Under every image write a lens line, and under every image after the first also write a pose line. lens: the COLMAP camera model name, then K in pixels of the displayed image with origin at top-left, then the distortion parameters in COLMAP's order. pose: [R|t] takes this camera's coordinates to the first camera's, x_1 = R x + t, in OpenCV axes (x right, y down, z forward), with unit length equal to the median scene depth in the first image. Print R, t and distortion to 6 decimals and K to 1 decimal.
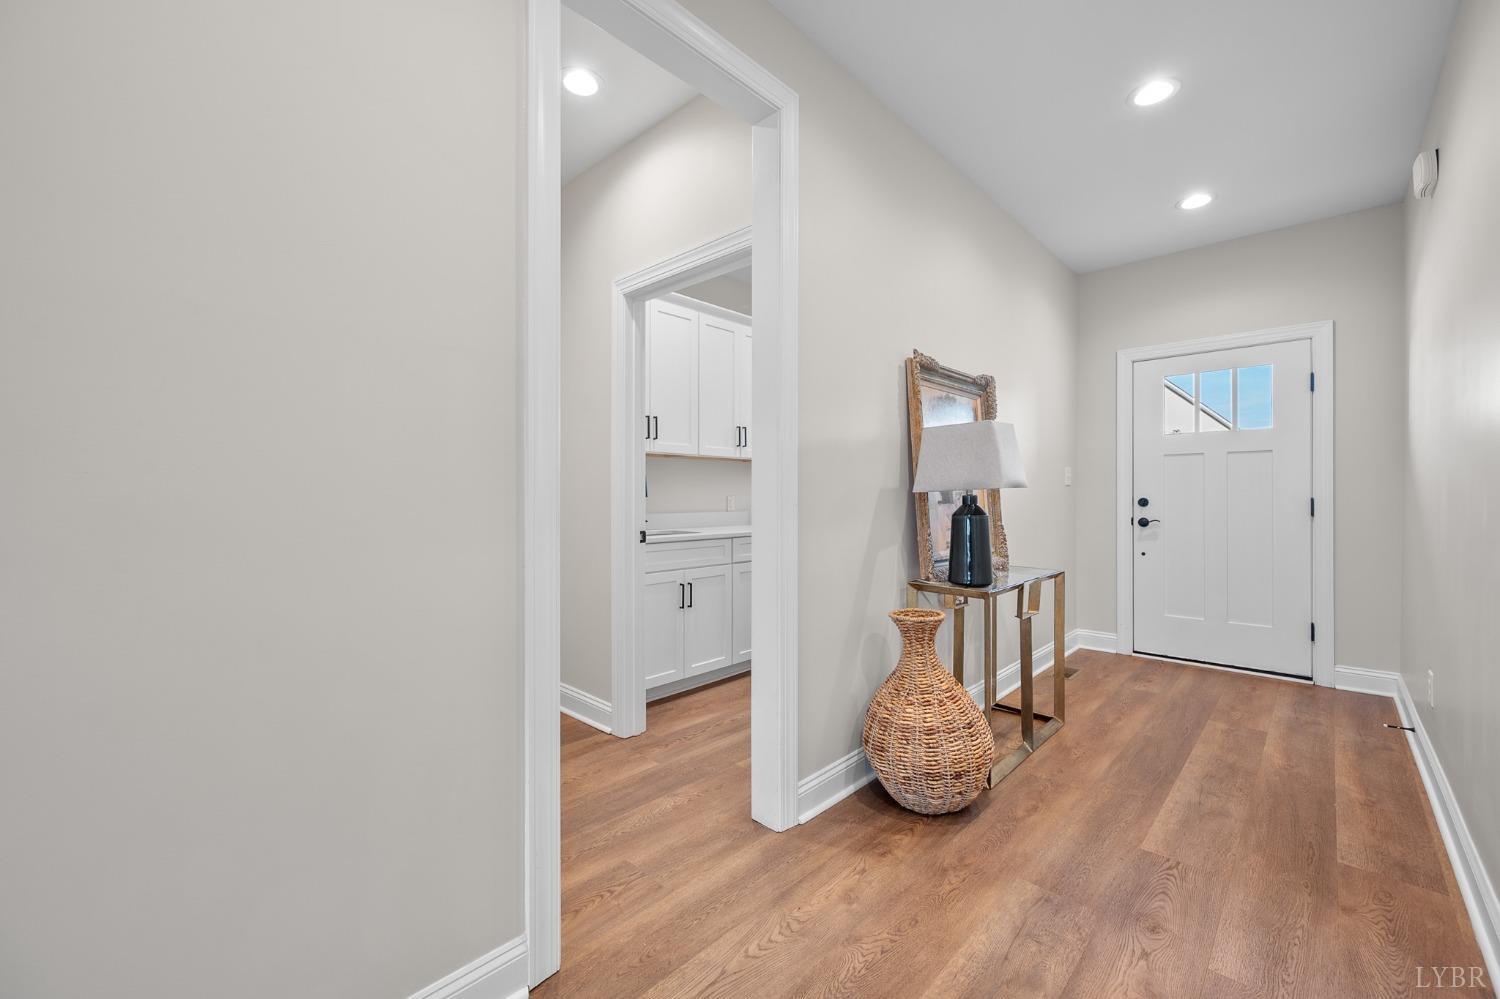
lens RADIAL K [[600.7, 0, 749.6], [0, 600.7, 490.9], [0, 0, 1]] dist [-0.000158, 0.000132]
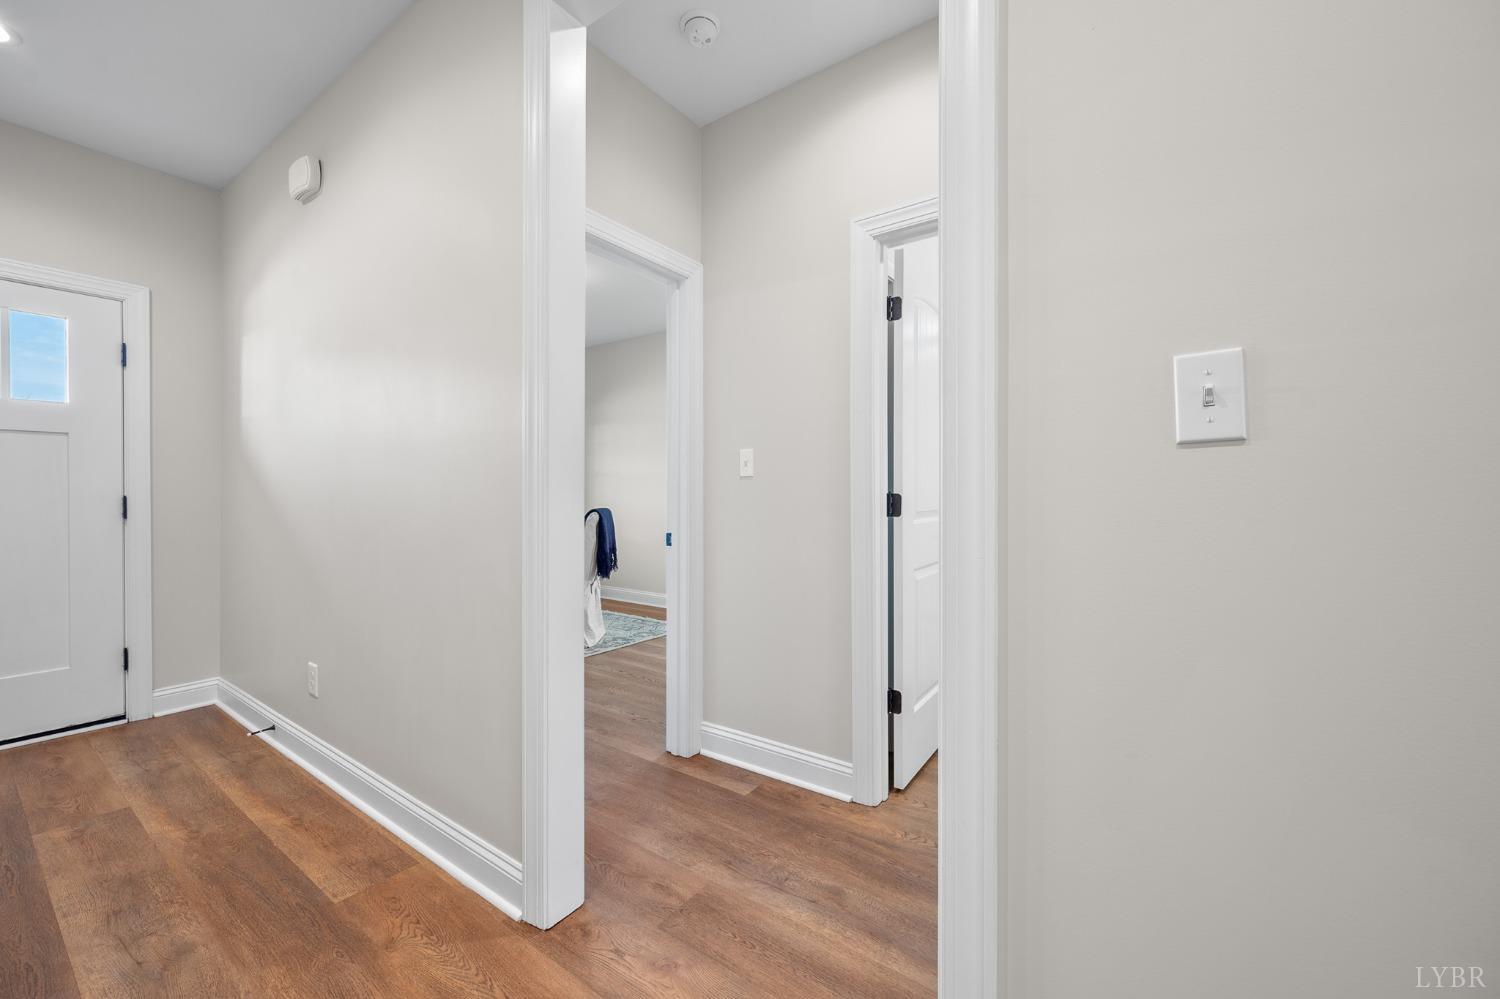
lens RADIAL K [[596.4, 0, 703.3], [0, 596.4, 500.0], [0, 0, 1]] dist [0.002099, 0.000339]
pose [[-0.144149, -0.005514, 0.989541, 0.018165], [-0.011042, 0.999931, 0.003963, 0.006275], [-0.989494, -0.010355, -0.144200, 0.436115]]
